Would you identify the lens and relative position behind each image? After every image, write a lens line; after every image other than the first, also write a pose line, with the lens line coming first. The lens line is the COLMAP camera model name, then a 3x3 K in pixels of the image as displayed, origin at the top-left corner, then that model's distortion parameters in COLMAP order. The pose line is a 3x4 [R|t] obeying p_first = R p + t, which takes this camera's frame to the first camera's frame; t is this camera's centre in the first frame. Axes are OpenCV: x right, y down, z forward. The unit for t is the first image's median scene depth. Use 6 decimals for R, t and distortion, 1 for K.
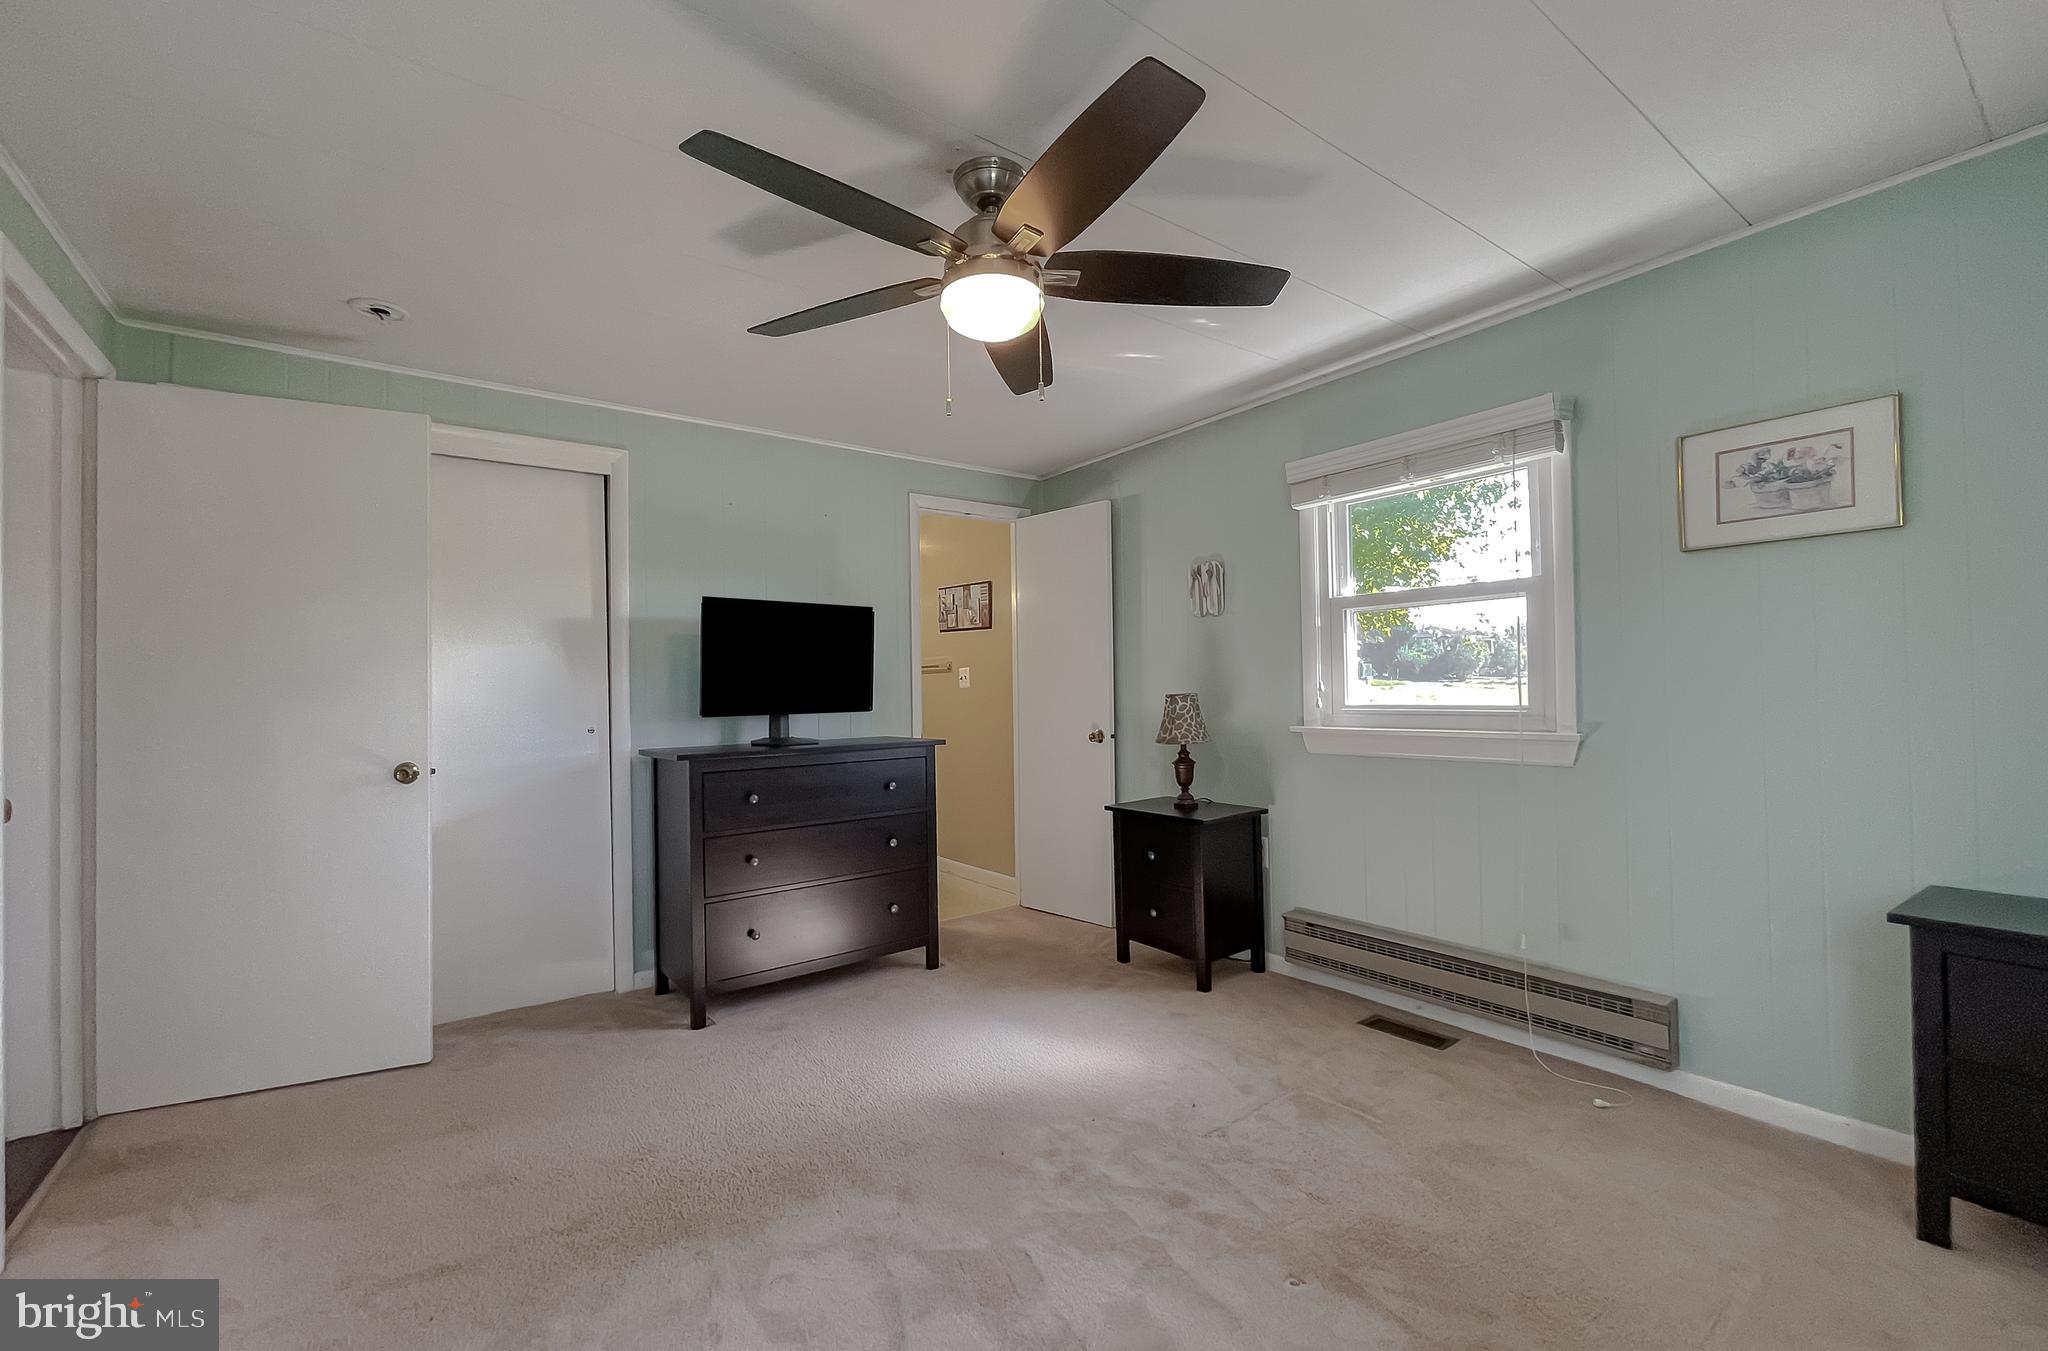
lens RADIAL K [[854.3, 0, 1024.0], [0, 854.3, 675.5], [0, 0, 1]] dist [0.000415, 0.000061]
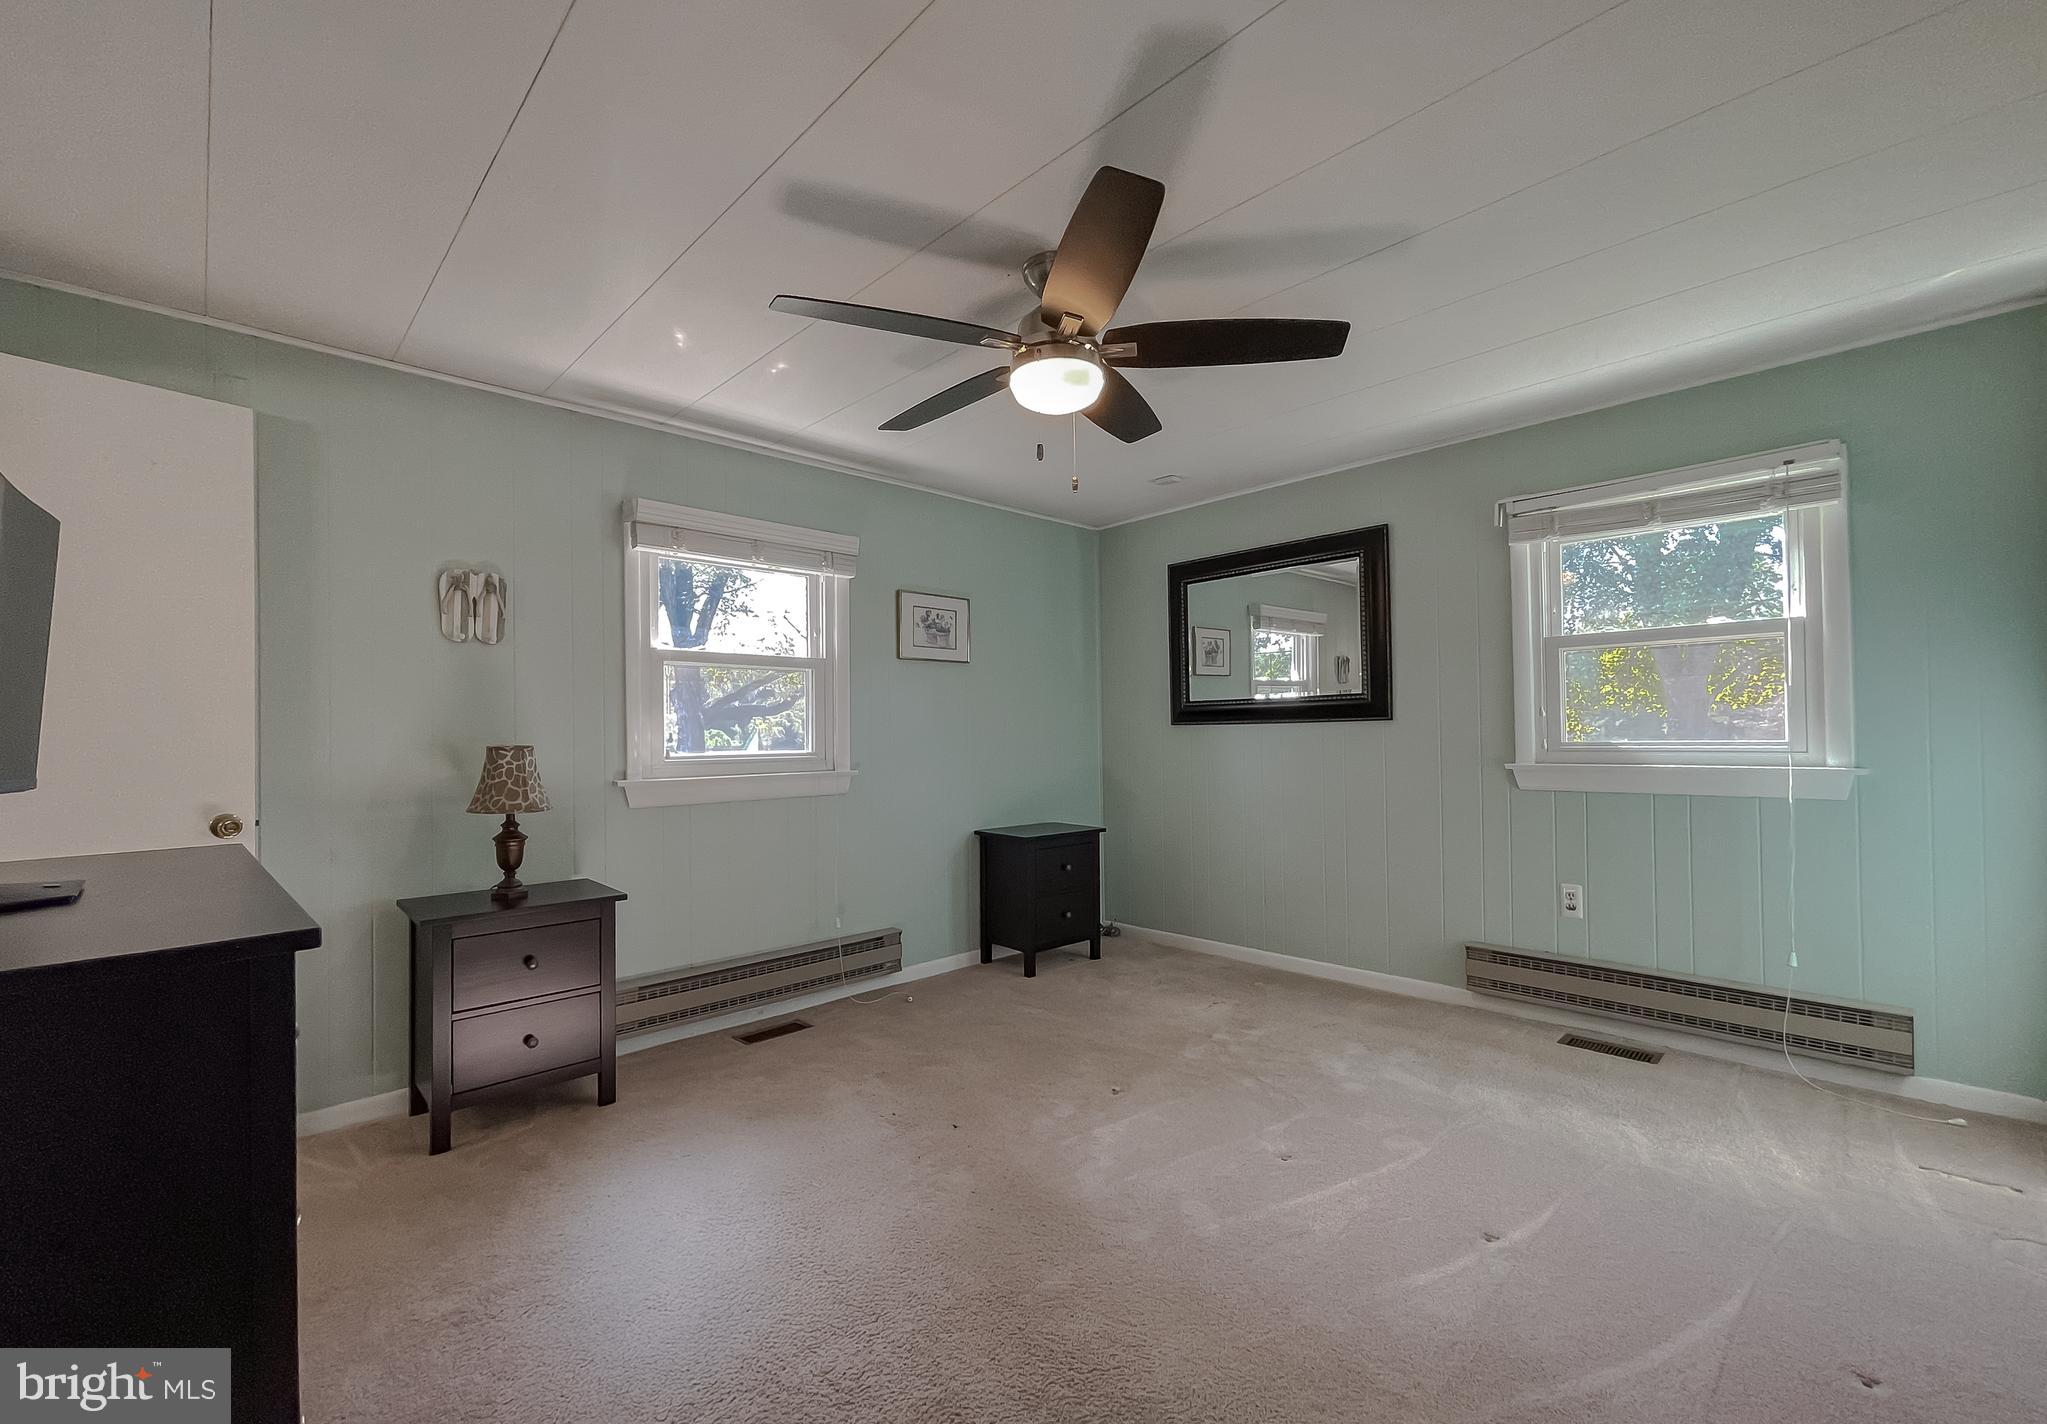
lens RADIAL K [[849.1, 0, 1023.5], [0, 849.1, 712.0], [0, 0, 1]] dist [0.000031, -0.000023]
pose [[-0.133365, 0.044860, 0.990051, -0.762170], [-0.005295, 0.998929, -0.045976, 0.030425], [-0.991053, -0.011374, -0.132984, 0.815693]]
